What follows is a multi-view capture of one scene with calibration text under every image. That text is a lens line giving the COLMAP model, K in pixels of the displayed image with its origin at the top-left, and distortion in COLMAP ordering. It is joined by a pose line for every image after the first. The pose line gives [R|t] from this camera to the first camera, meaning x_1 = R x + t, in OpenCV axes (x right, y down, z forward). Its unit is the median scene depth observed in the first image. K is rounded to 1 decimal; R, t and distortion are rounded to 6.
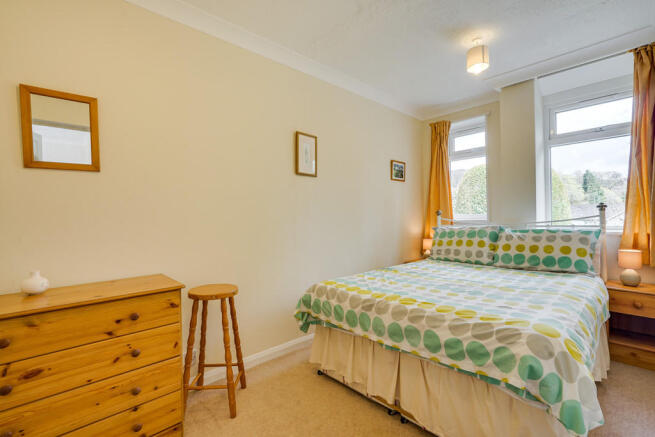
lens RADIAL K [[295.1, 0, 327.5], [0, 295.1, 218.5], [0, 0, 1]] dist [-0.002616, 0.000036]
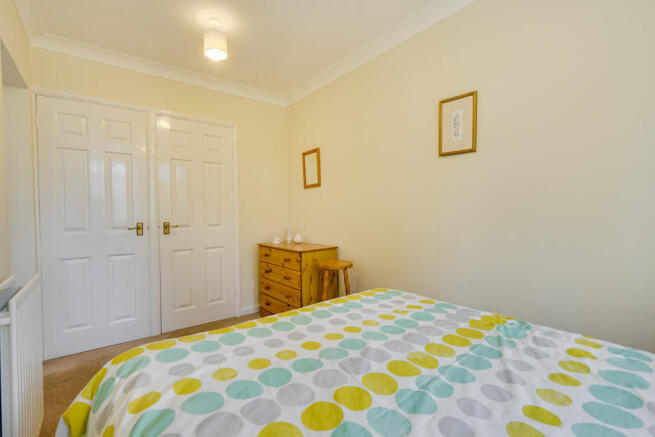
lens RADIAL K [[295.1, 0, 327.5], [0, 295.1, 218.5], [0, 0, 1]] dist [-0.002616, 0.000036]
pose [[-0.055358, 0.042288, -0.997571, 1.009849], [0.000113, 0.999103, 0.042346, -0.026375], [0.998467, 0.002231, -0.055313, 1.064128]]
